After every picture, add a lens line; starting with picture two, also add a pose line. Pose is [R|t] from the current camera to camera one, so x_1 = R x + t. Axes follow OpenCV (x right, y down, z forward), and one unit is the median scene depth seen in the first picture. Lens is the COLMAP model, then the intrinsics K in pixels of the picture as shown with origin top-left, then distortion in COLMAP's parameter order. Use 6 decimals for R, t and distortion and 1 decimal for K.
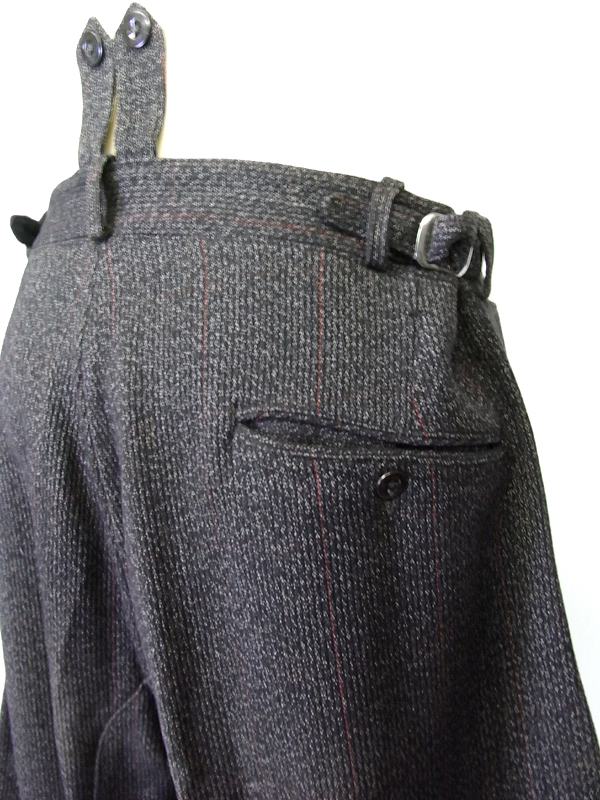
lens RADIAL K [[826.0, 0, 300.0], [0, 826.0, 400.0], [0, 0, 1]] dist [-0.129753, 0.202564]
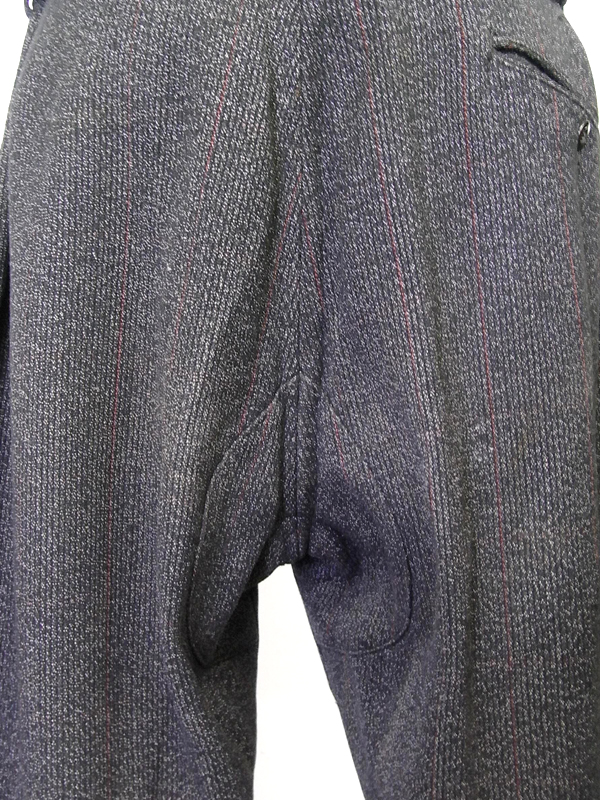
lens RADIAL K [[845.1, 0, 301.9], [0, 845.1, 423.0], [0, 0, 1]] dist [-0.125244, 0.241372]
pose [[0.796790, 0.029637, 0.603529, -0.898503], [0.063614, 0.989132, -0.132558, 0.629603], [-0.600898, 0.144014, 0.786245, 0.347154]]
